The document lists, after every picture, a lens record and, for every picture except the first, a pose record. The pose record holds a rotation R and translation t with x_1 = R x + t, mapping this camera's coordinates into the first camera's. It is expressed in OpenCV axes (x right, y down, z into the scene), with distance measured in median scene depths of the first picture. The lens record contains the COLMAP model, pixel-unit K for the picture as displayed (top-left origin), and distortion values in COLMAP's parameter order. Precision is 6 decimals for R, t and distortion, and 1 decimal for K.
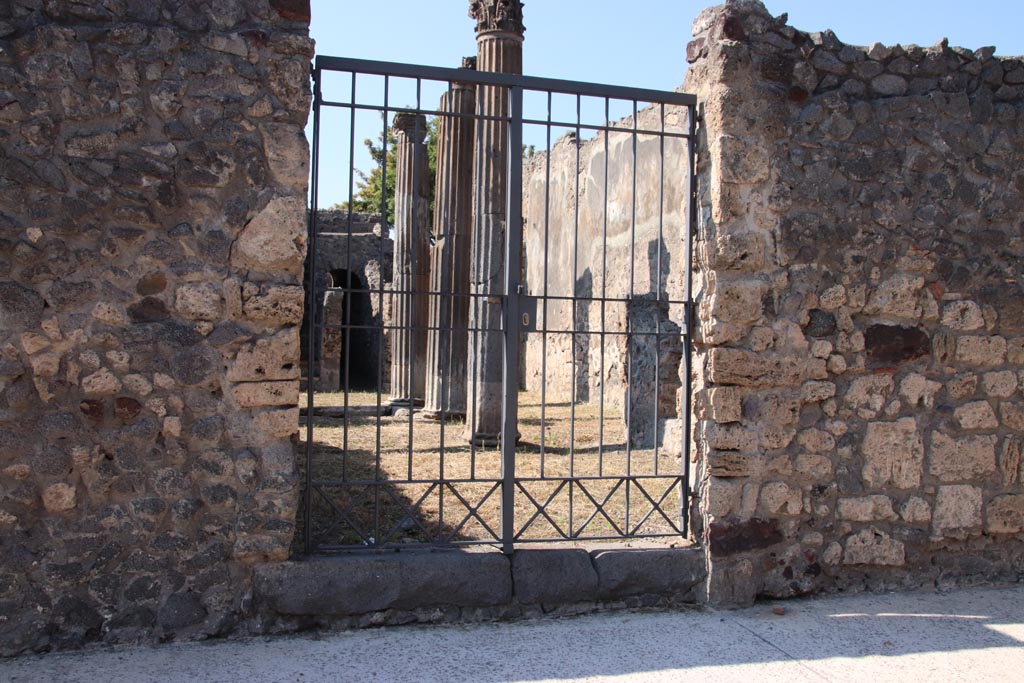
lens RADIAL K [[1019.4, 0, 512.0], [0, 1019.4, 341.5], [0, 0, 1]] dist [-0.073470, -0.000581]
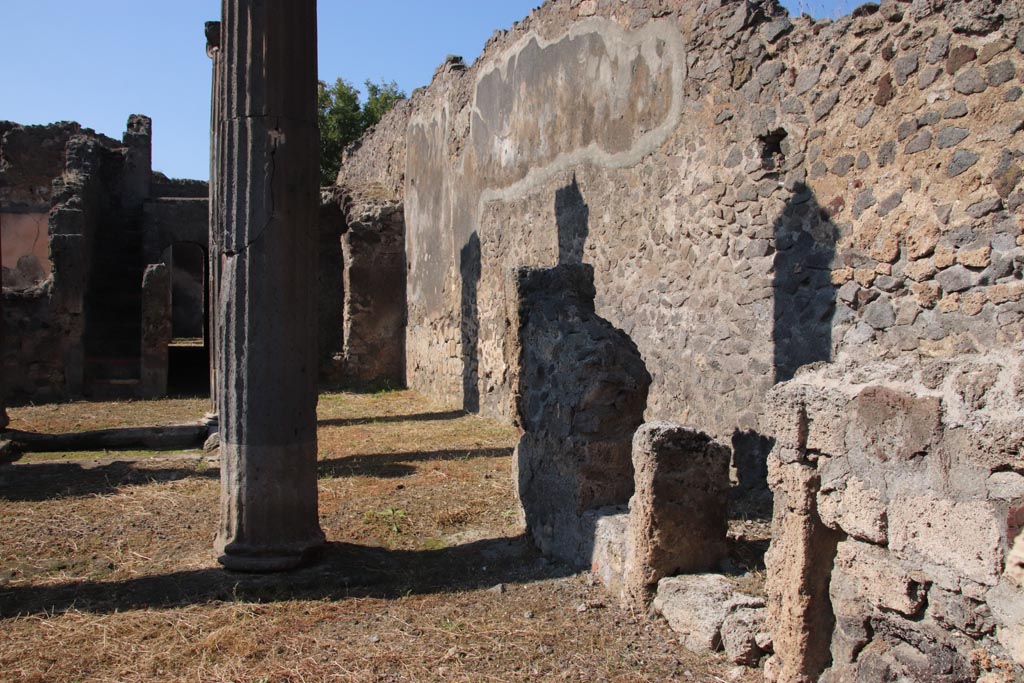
lens RADIAL K [[872.7, 0, 512.0], [0, 872.7, 341.5], [0, 0, 1]] dist [-0.145007, 0.173819]
pose [[0.996316, -0.020706, 0.083222, 0.053147], [0.017225, 0.998955, 0.042330, -0.021088], [-0.084011, -0.040740, 0.995632, 0.407234]]
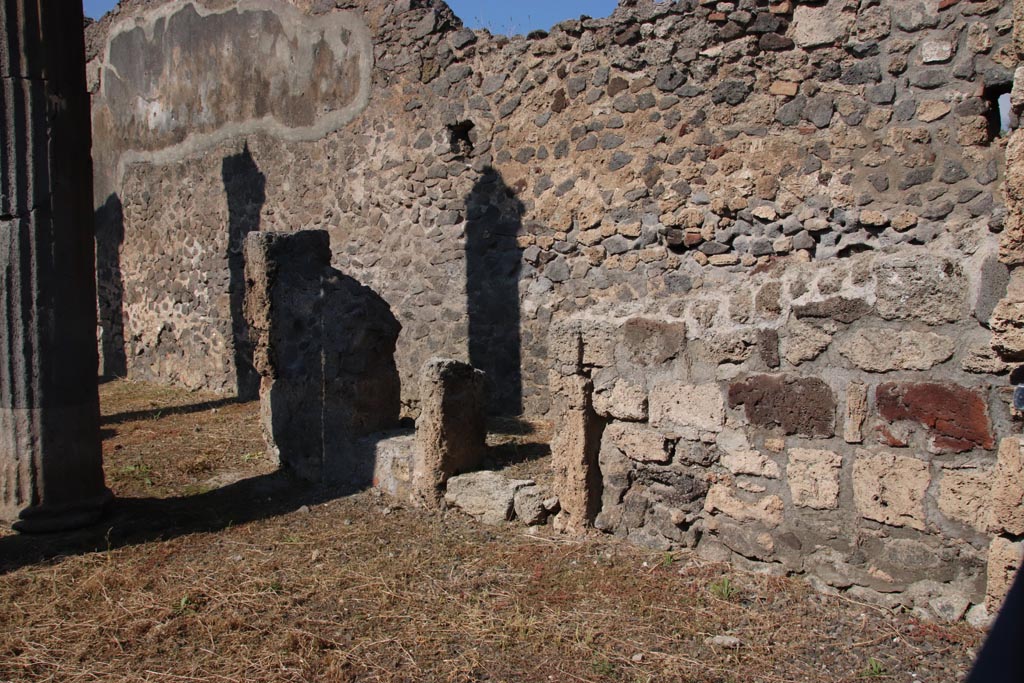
lens RADIAL K [[872.7, 0, 512.0], [0, 872.7, 341.5], [0, 0, 1]] dist [-0.145007, 0.173819]
pose [[0.818025, -0.073489, 0.570468, -0.052958], [0.020382, 0.994885, 0.098936, -0.023699], [-0.574821, -0.069305, 0.815339, 0.372820]]
